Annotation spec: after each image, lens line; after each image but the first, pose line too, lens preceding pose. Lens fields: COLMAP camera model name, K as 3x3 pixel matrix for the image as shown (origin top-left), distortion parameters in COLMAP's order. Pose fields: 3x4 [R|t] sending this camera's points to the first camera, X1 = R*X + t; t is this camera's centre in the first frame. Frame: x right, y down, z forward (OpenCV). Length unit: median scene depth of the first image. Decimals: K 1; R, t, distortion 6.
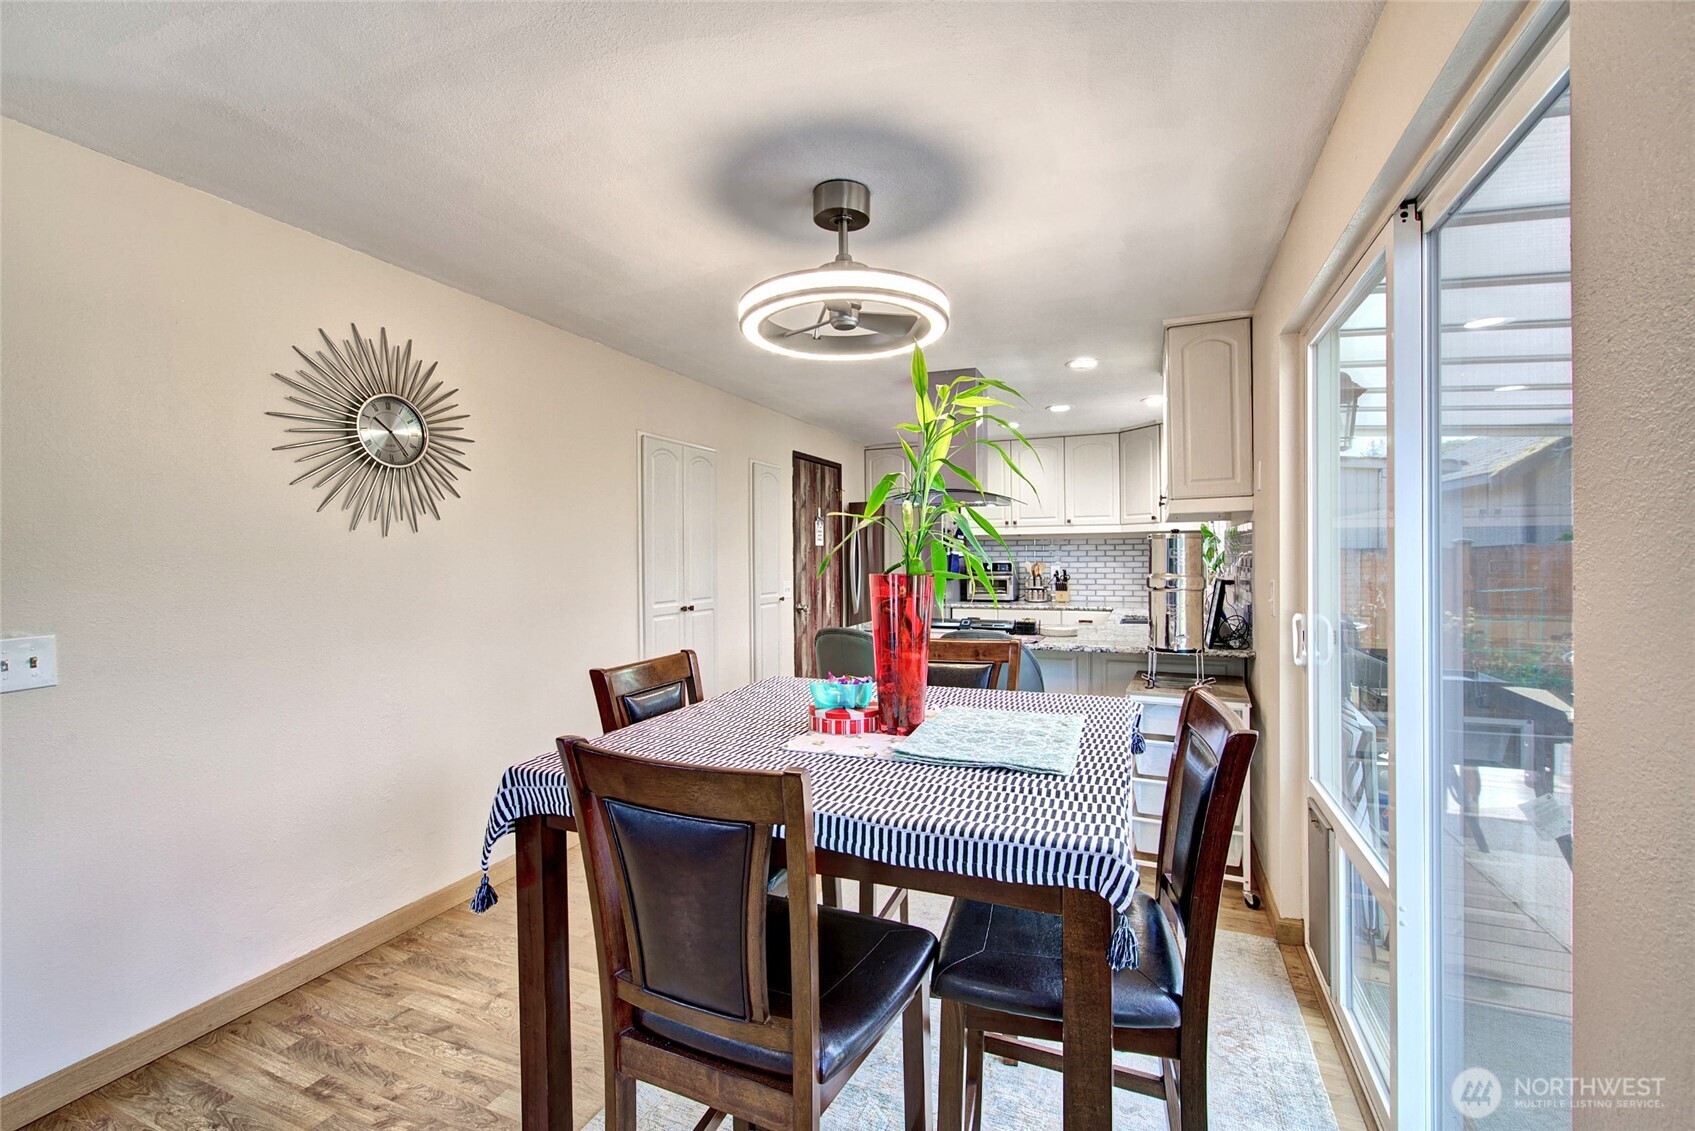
lens RADIAL K [[719.2, 0, 879.1], [0, 719.2, 561.7], [0, 0, 1]] dist [-0.001158, -0.000105]
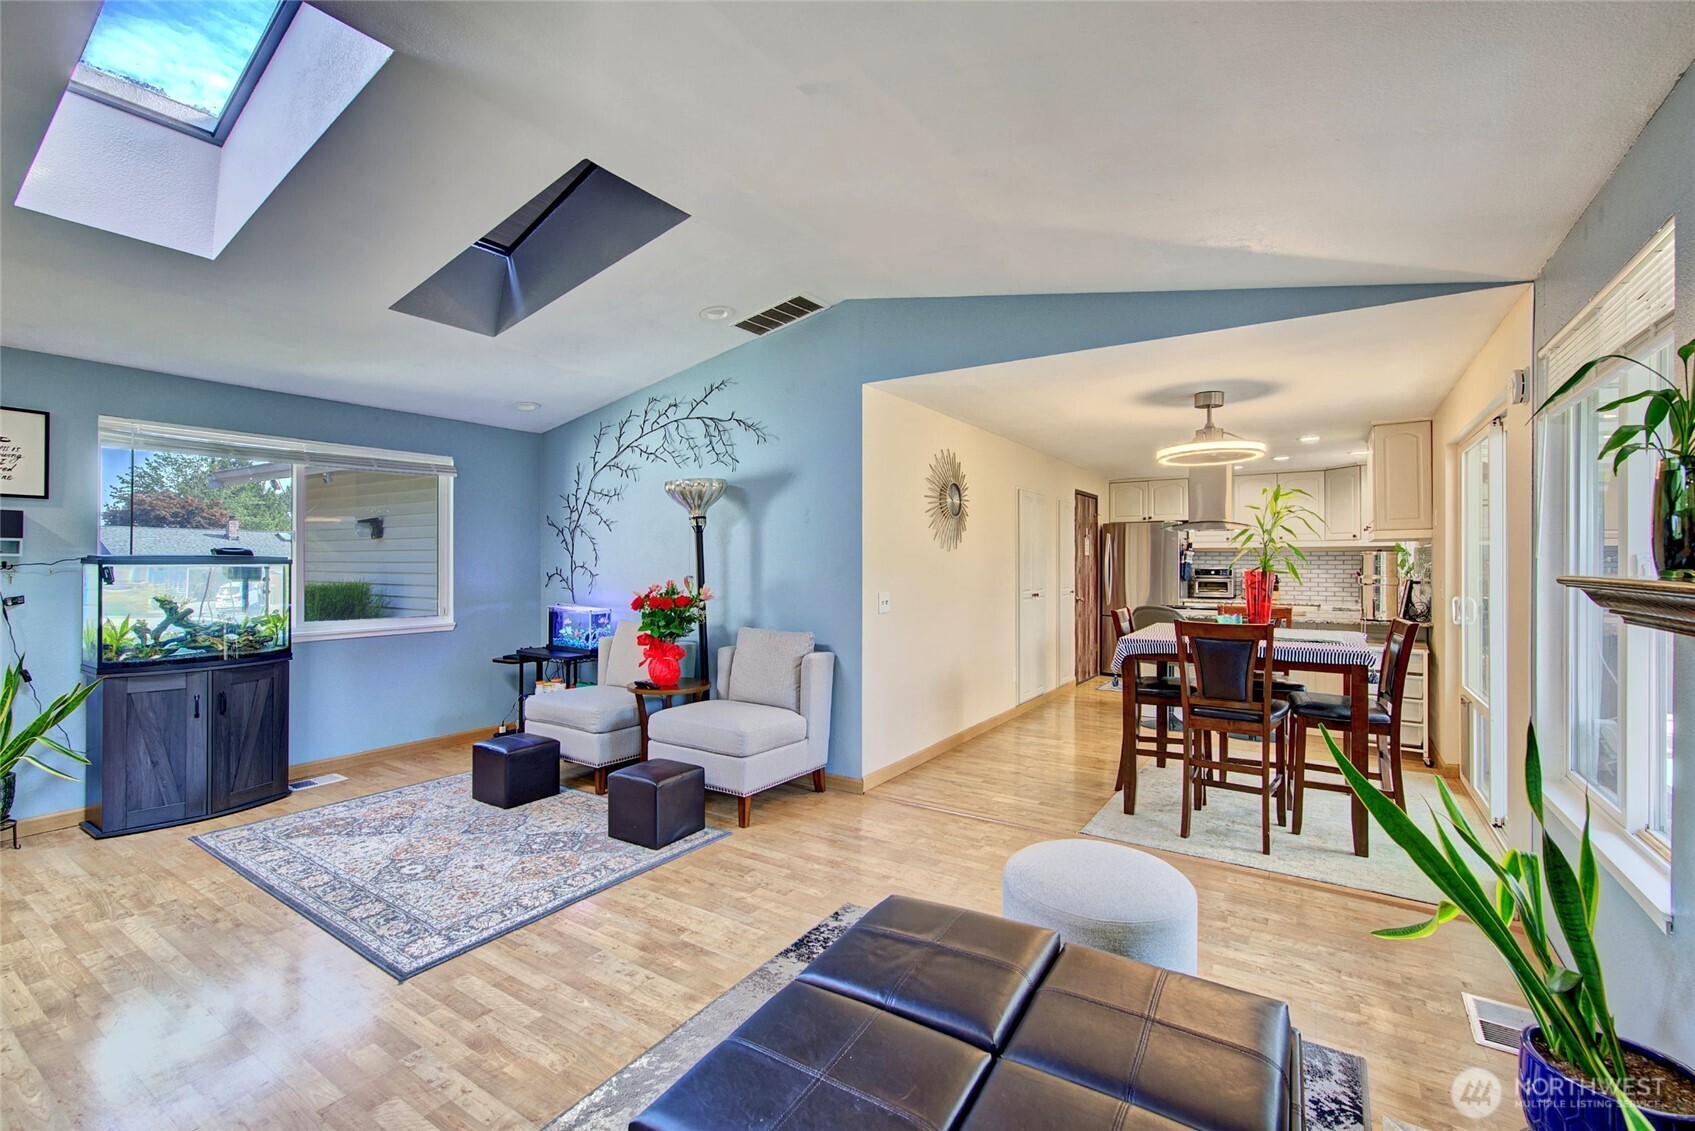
lens RADIAL K [[733.3, 0, 869.6], [0, 733.3, 561.0], [0, 0, 1]] dist [-0.001640, -0.000113]
pose [[0.980716, 0.009042, -0.195230, -0.376562], [-0.010871, 0.999906, -0.008301, 0.009147], [0.195137, 0.010263, 0.980722, -0.812087]]
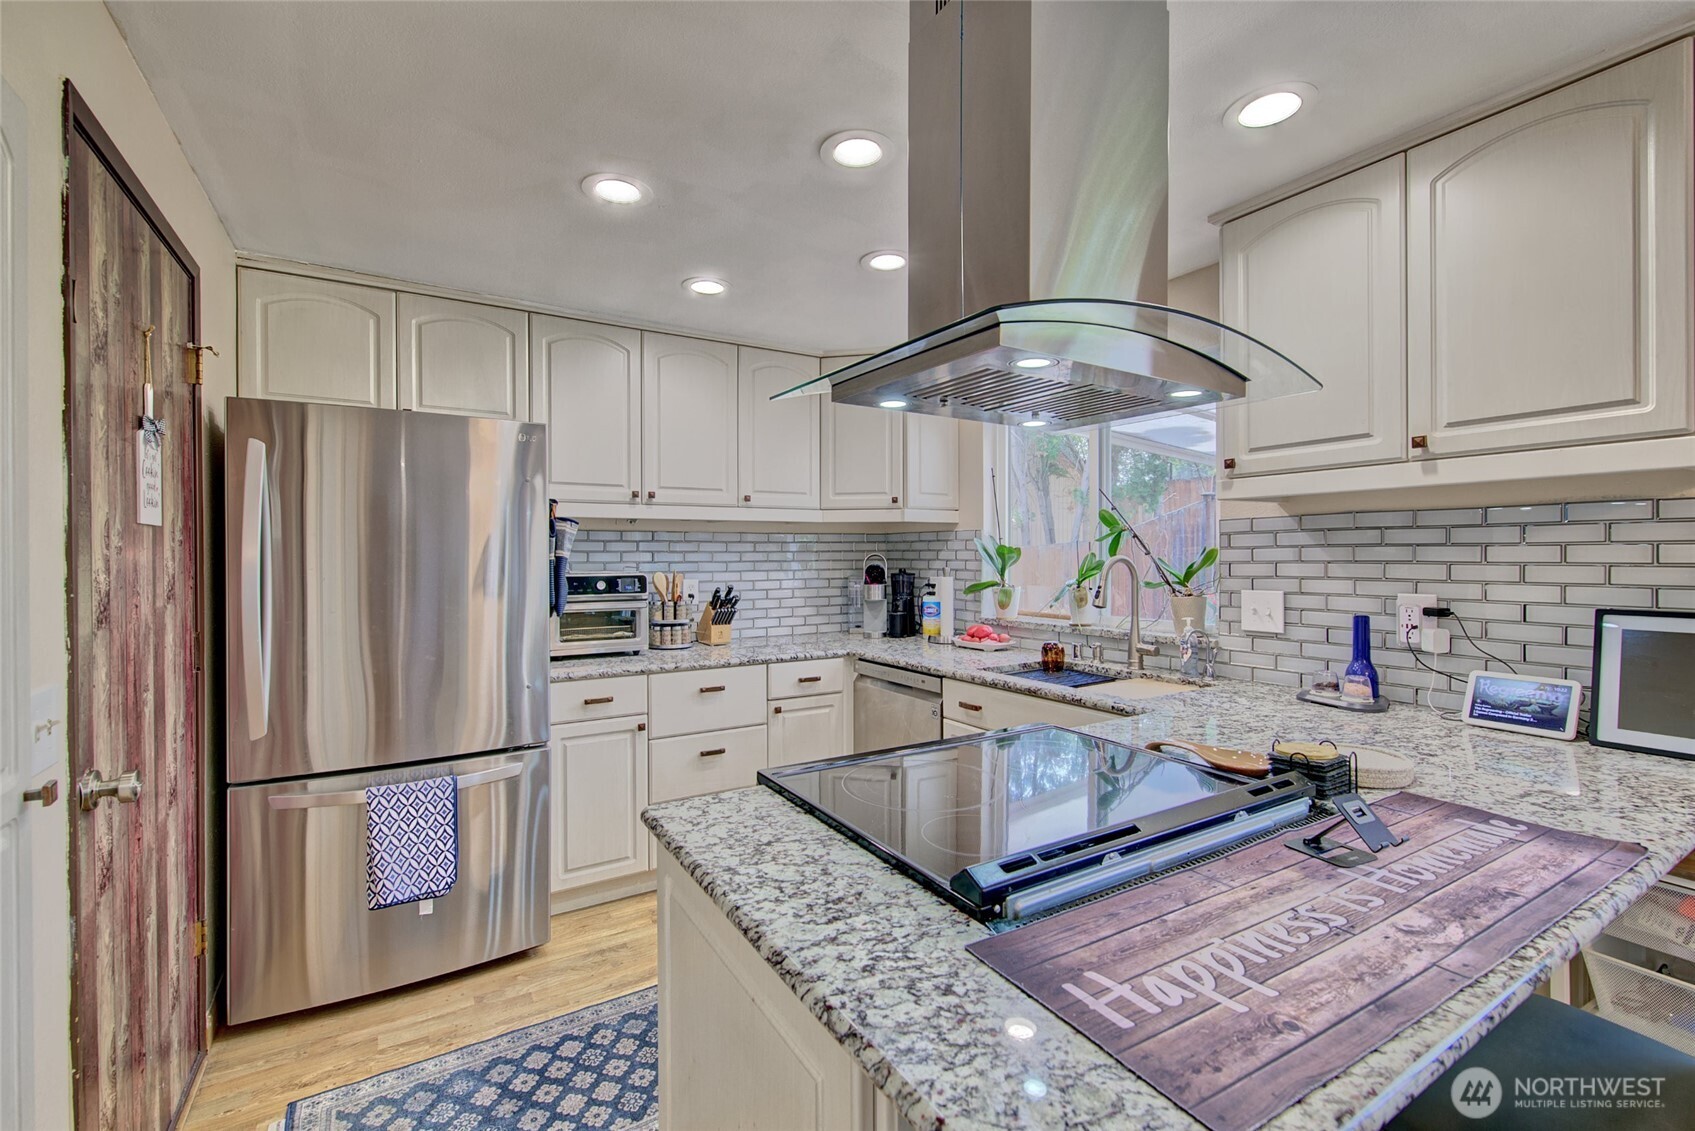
lens RADIAL K [[729.4, 0, 848.1], [0, 729.4, 555.8], [0, 0, 1]] dist [-0.006862, 0.000182]
pose [[0.596350, 0.003967, 0.802715, -0.252665], [0.005638, 0.999942, -0.009131, -0.011909], [-0.802705, 0.009971, 0.596294, 1.102470]]
